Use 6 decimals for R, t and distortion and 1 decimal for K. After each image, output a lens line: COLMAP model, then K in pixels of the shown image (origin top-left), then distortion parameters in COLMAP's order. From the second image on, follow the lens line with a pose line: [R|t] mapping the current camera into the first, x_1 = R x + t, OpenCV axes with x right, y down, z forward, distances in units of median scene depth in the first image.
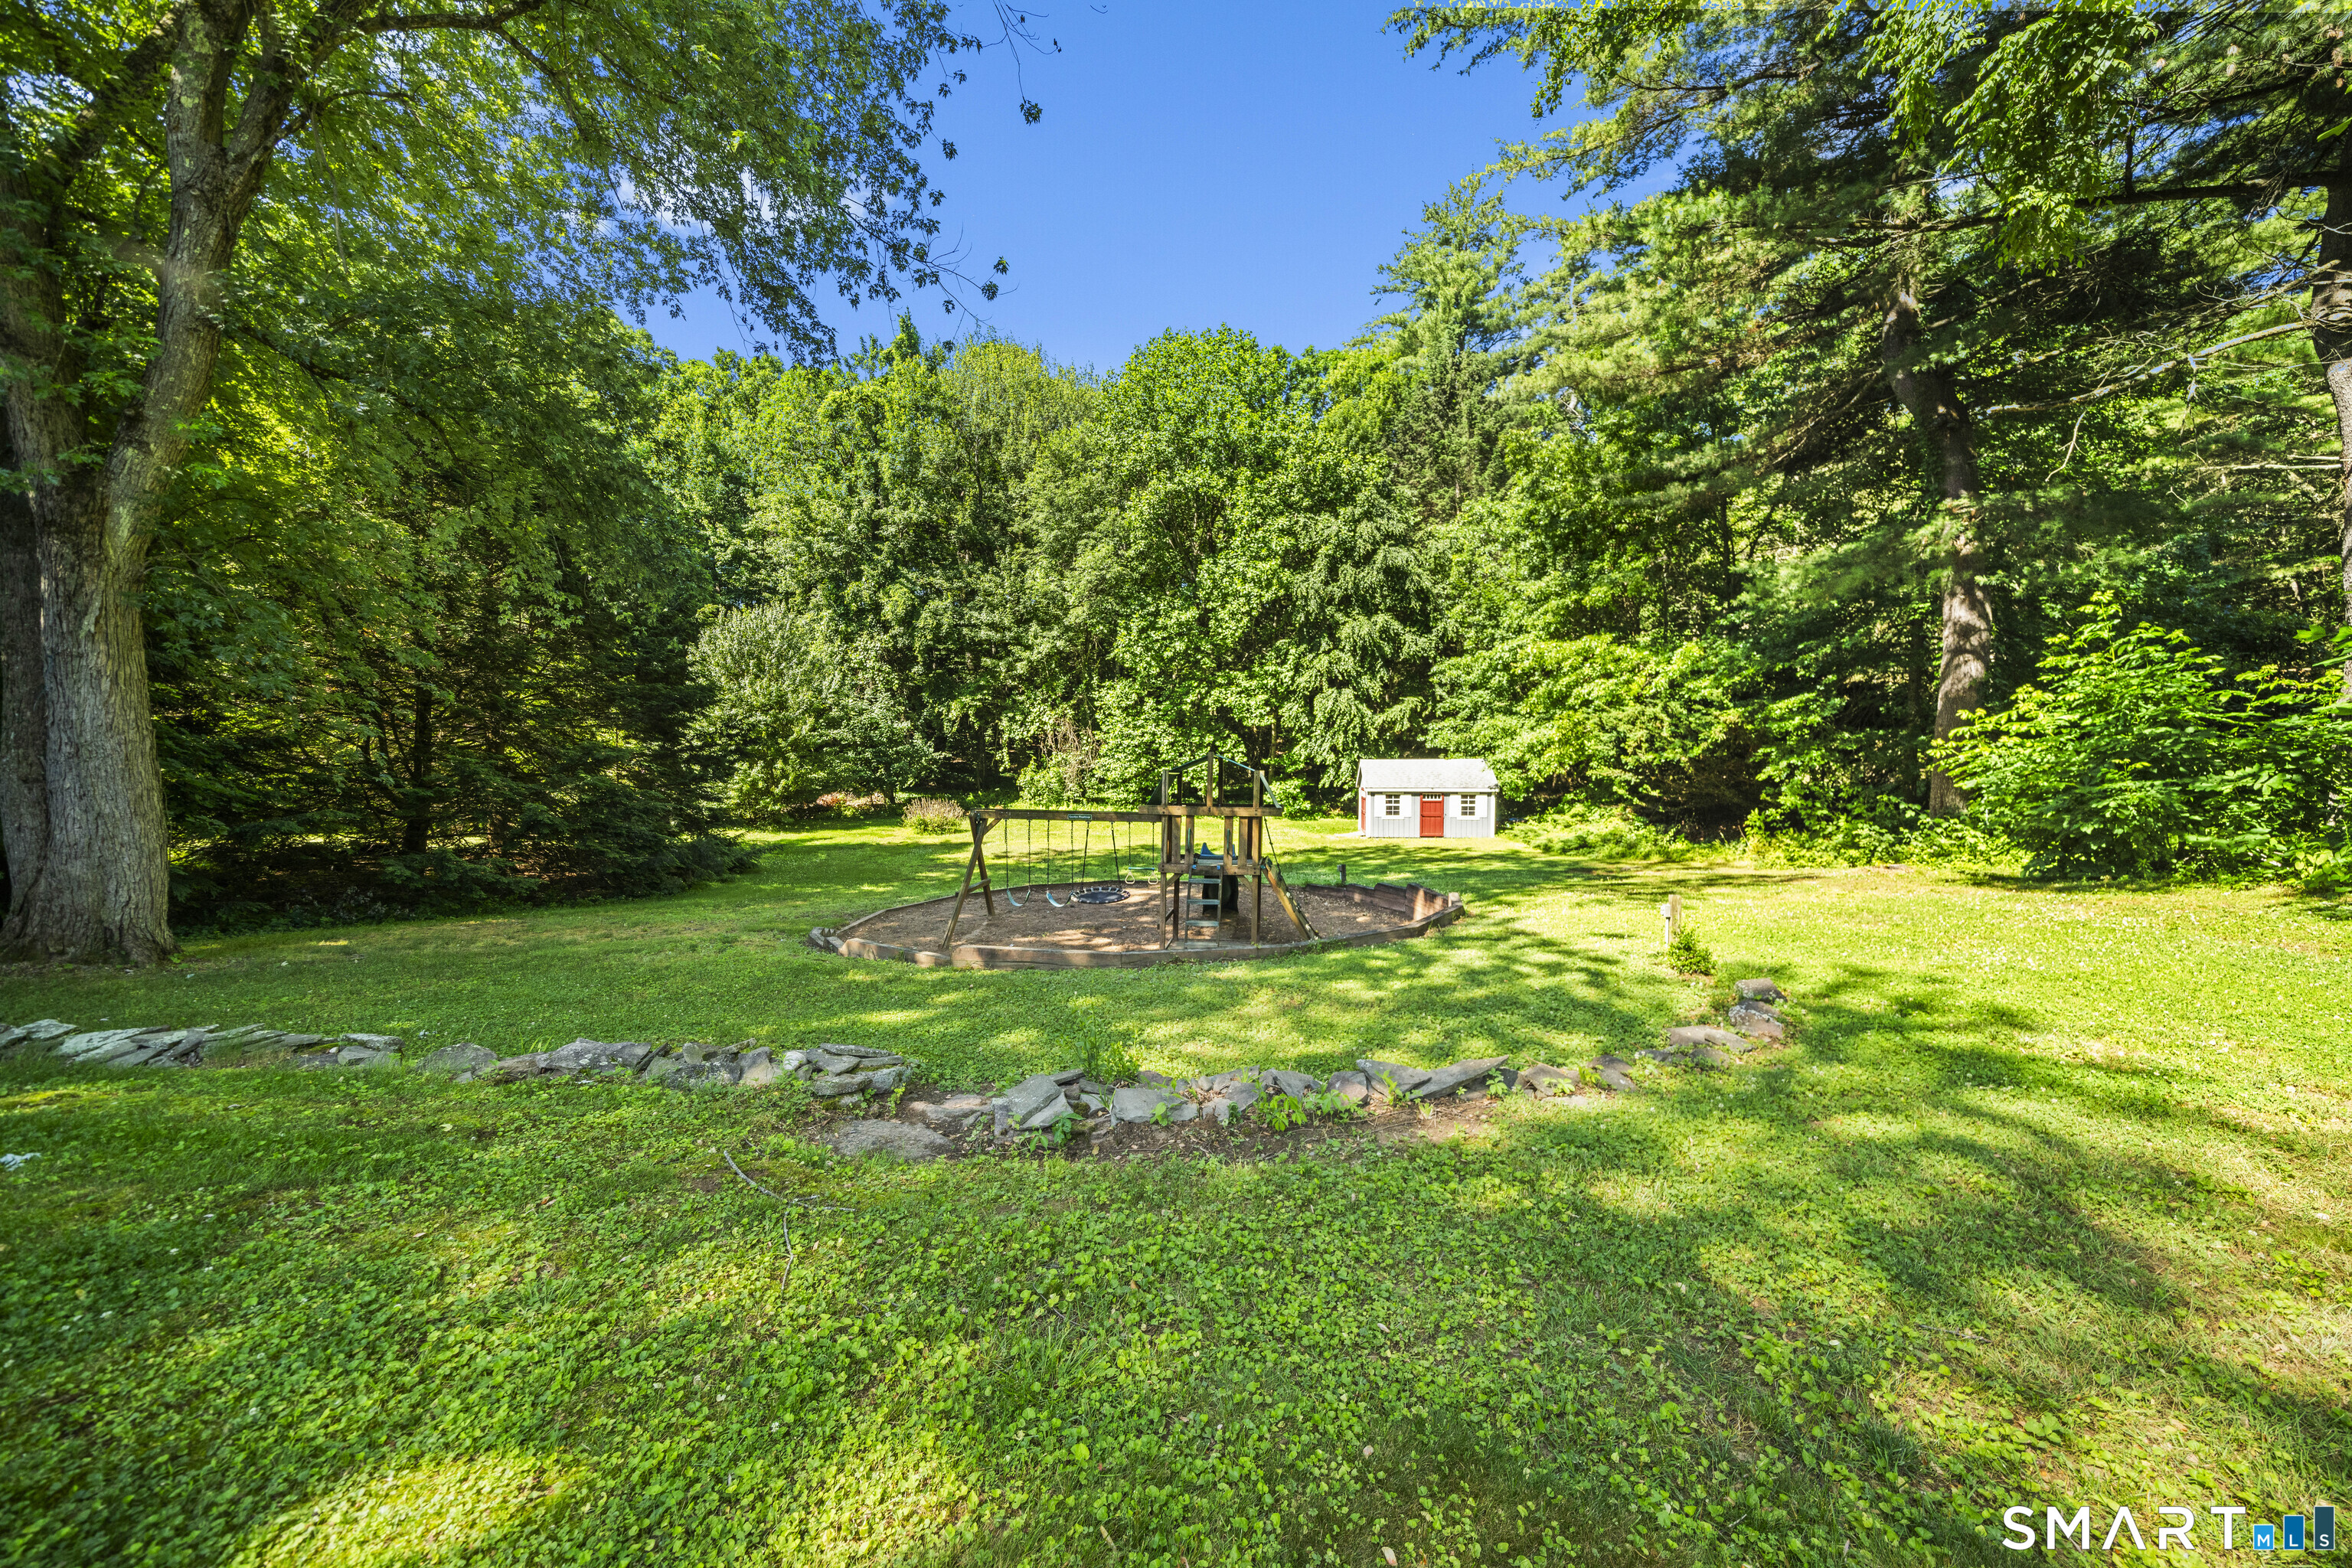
lens RADIAL K [[812.1, 0, 1179.6], [0, 812.1, 794.2], [0, 0, 1]] dist [-0.005955, 0.000459]
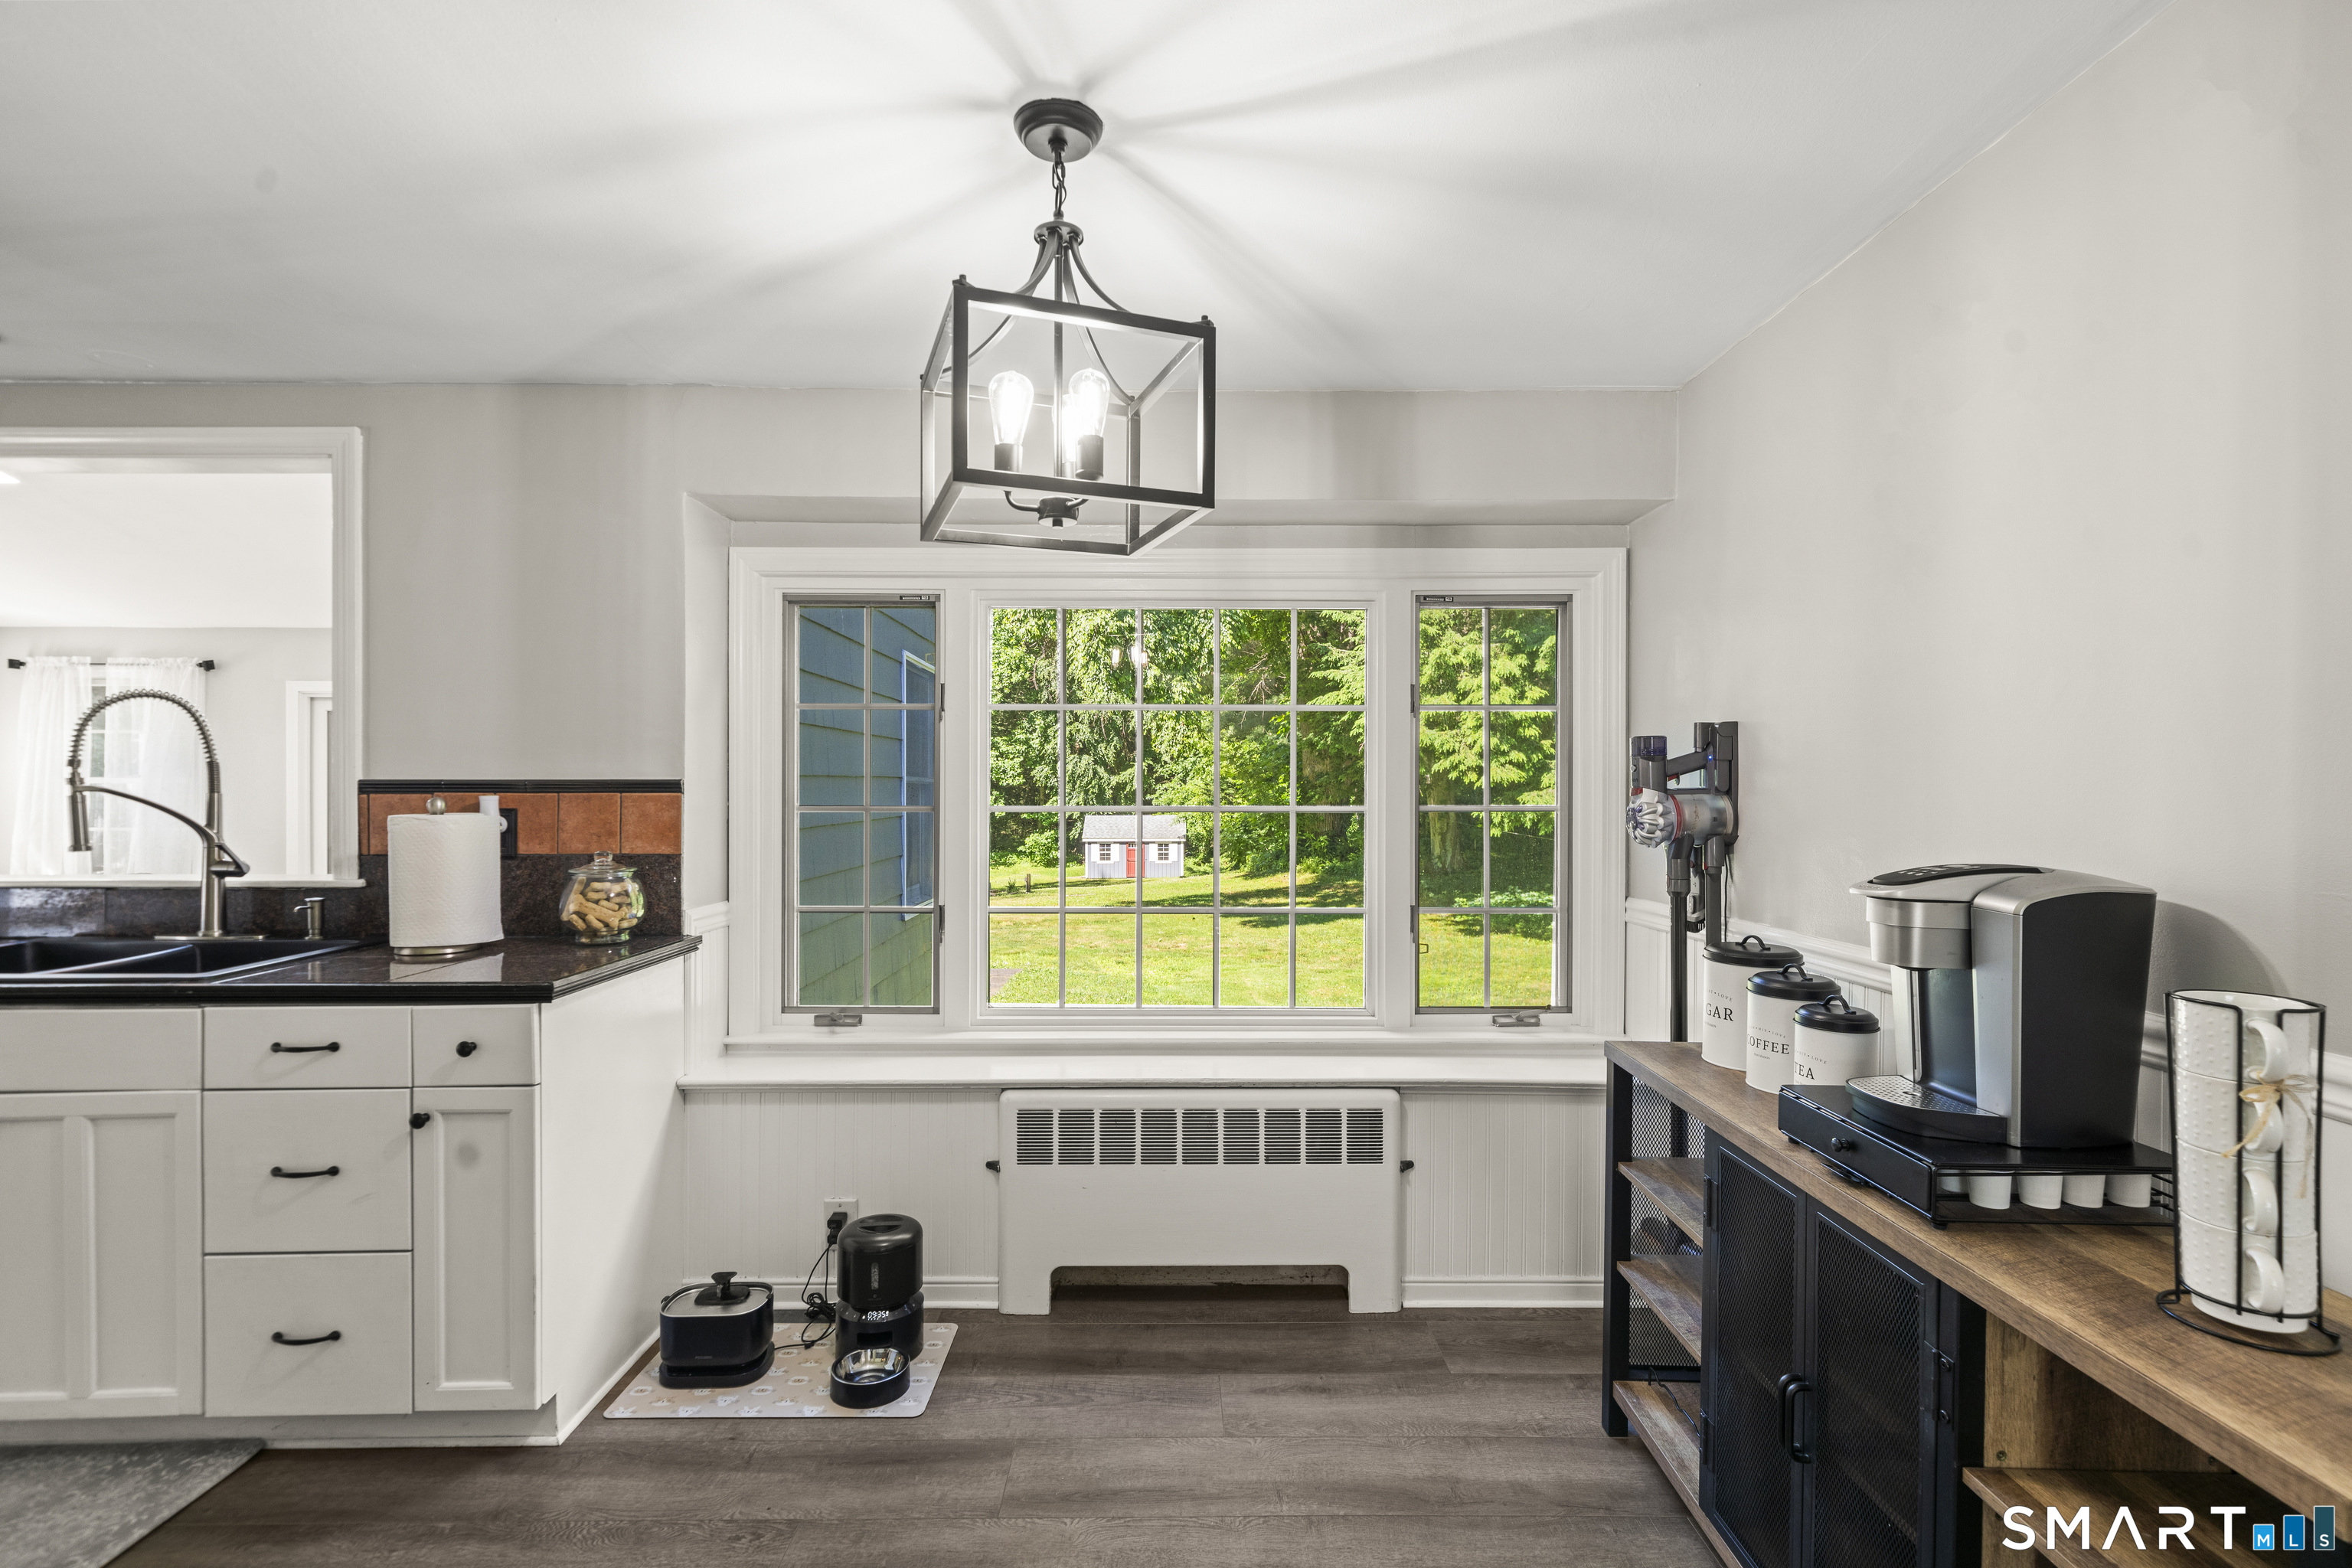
lens RADIAL K [[1094.2, 0, 1177.6], [0, 1094.2, 782.6], [0, 0, 1]] dist [0.013400, 0.000260]
pose [[0.991934, -0.004259, 0.126687, 0.137588], [0.011626, 0.998280, -0.057464, 0.003453], [-0.126225, 0.058474, 0.990277, -0.589556]]
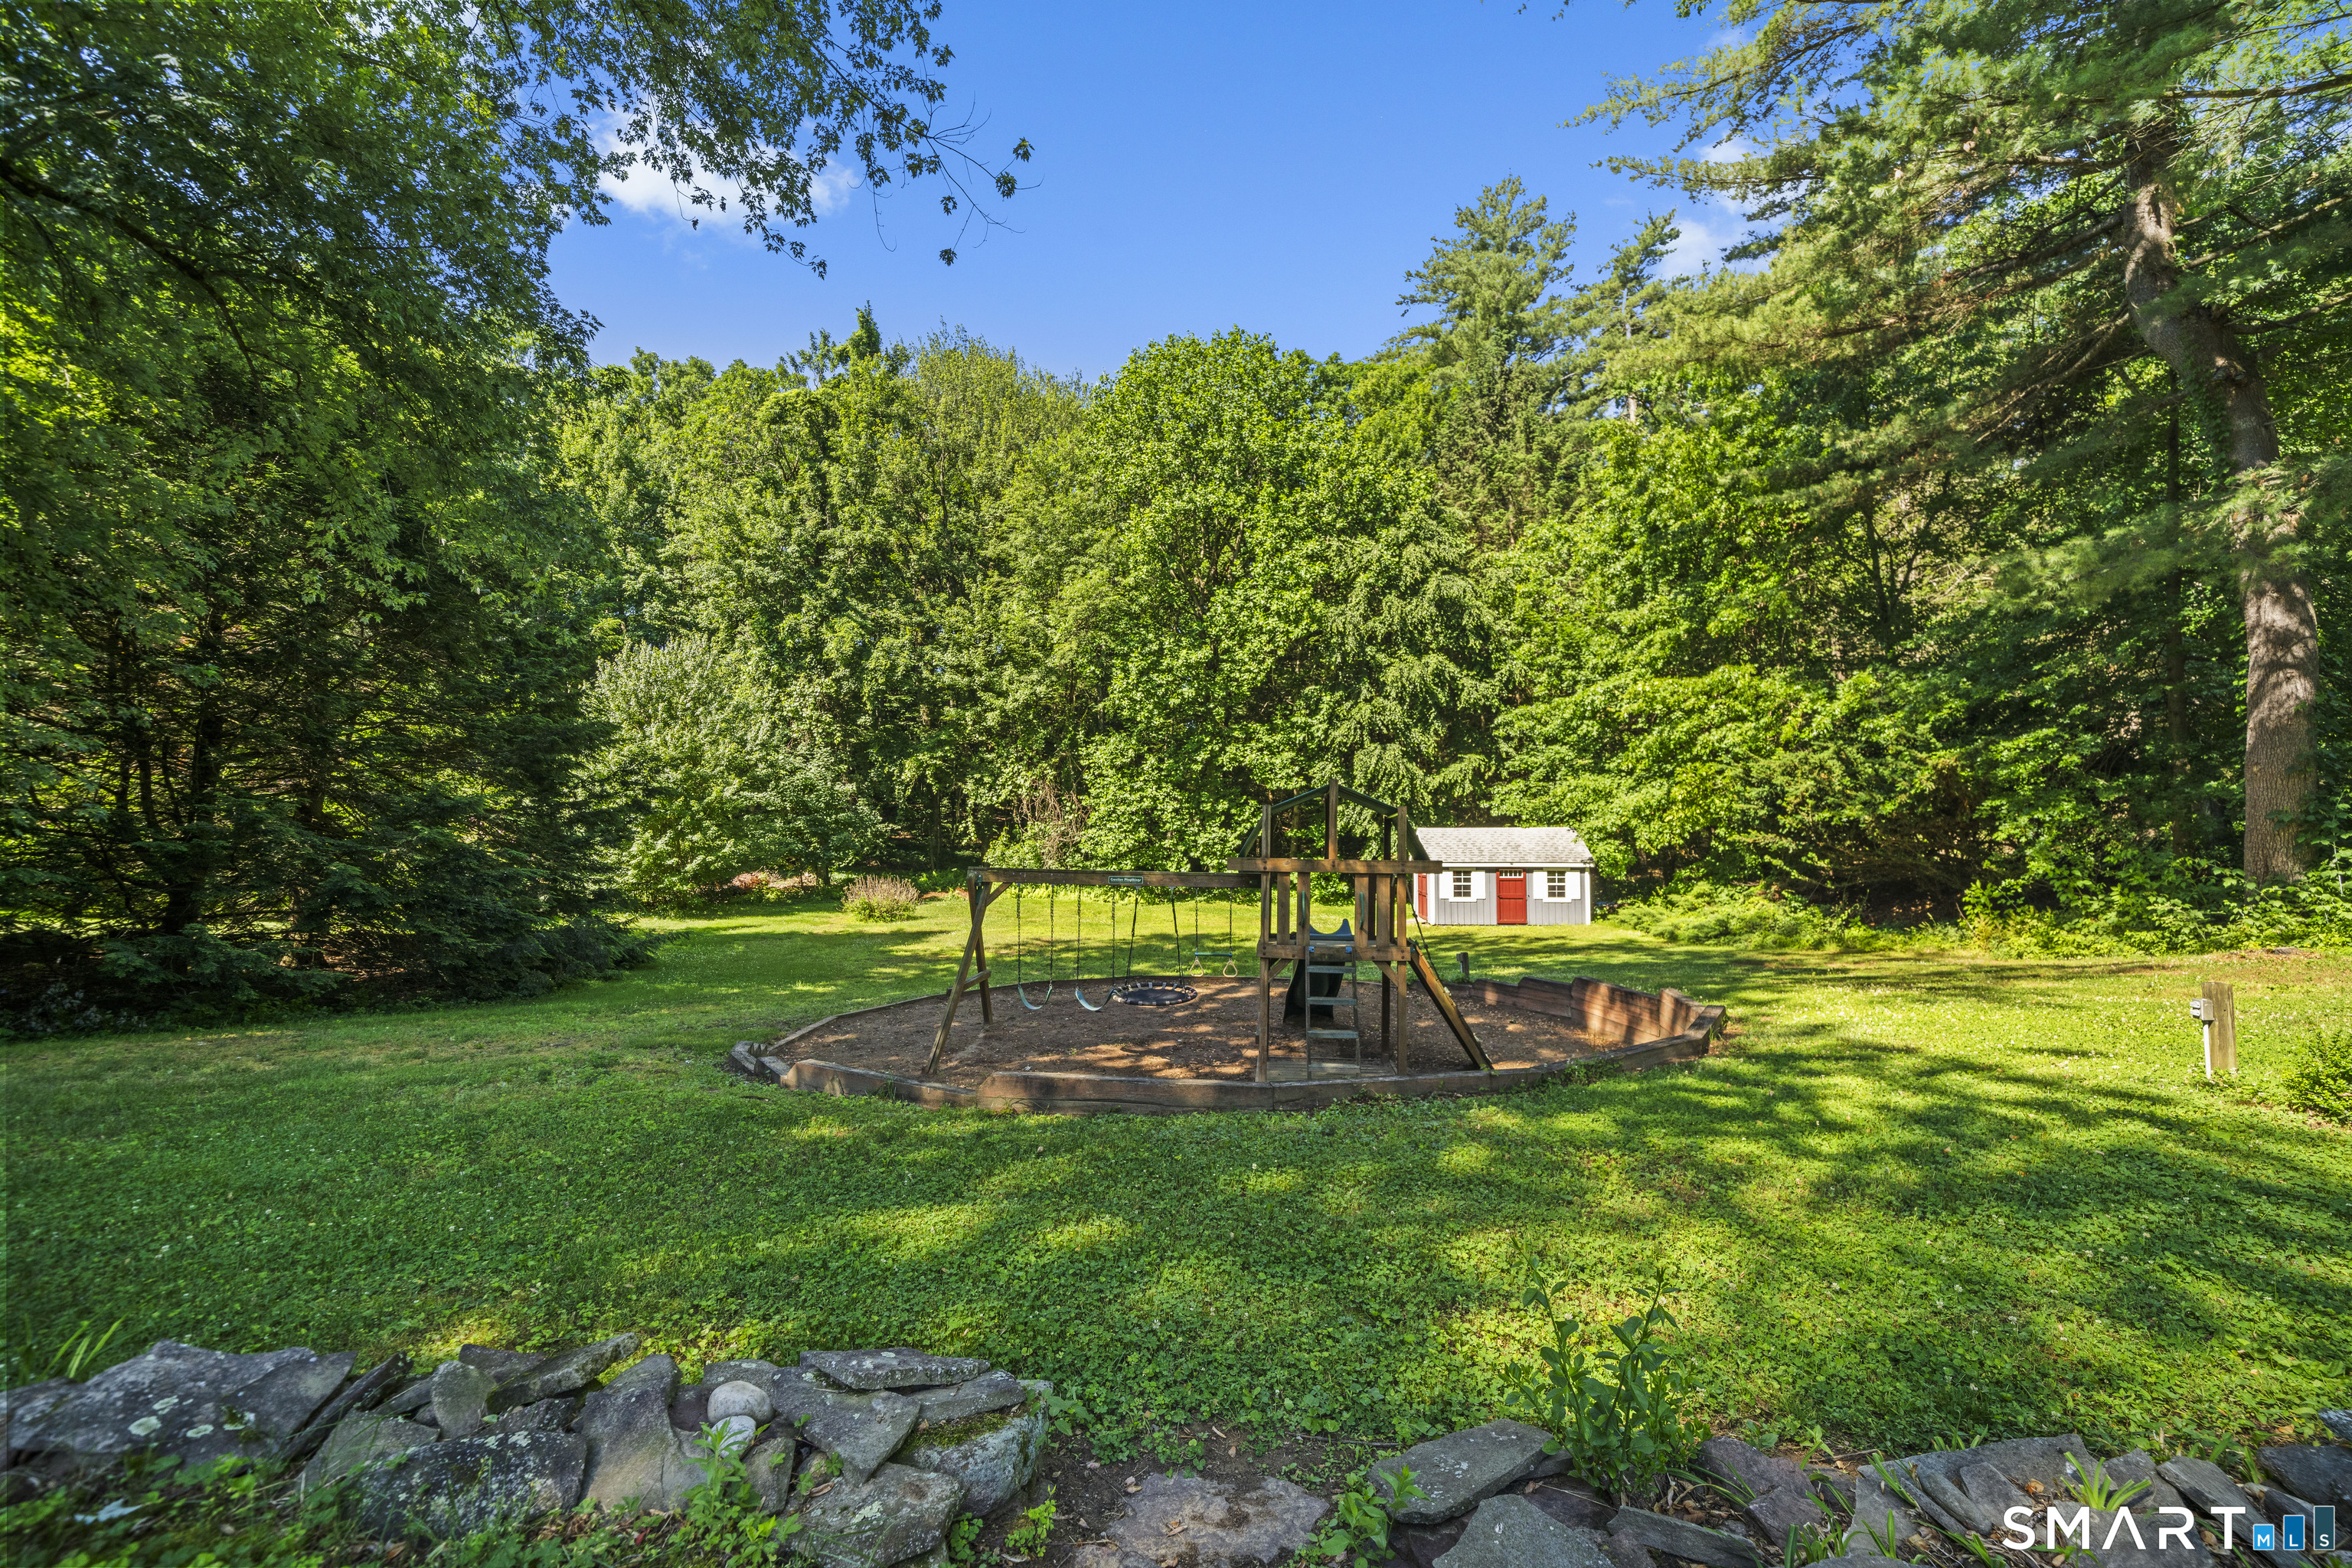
lens RADIAL K [[941.2, 0, 1177.2], [0, 941.2, 792.1], [0, 0, 1]] dist [-0.003859, 0.000425]
pose [[0.999746, 0.003439, 0.022264, -0.033386], [-0.001285, 0.995376, -0.096044, 0.010556], [-0.022491, 0.095991, 0.995128, 0.063810]]
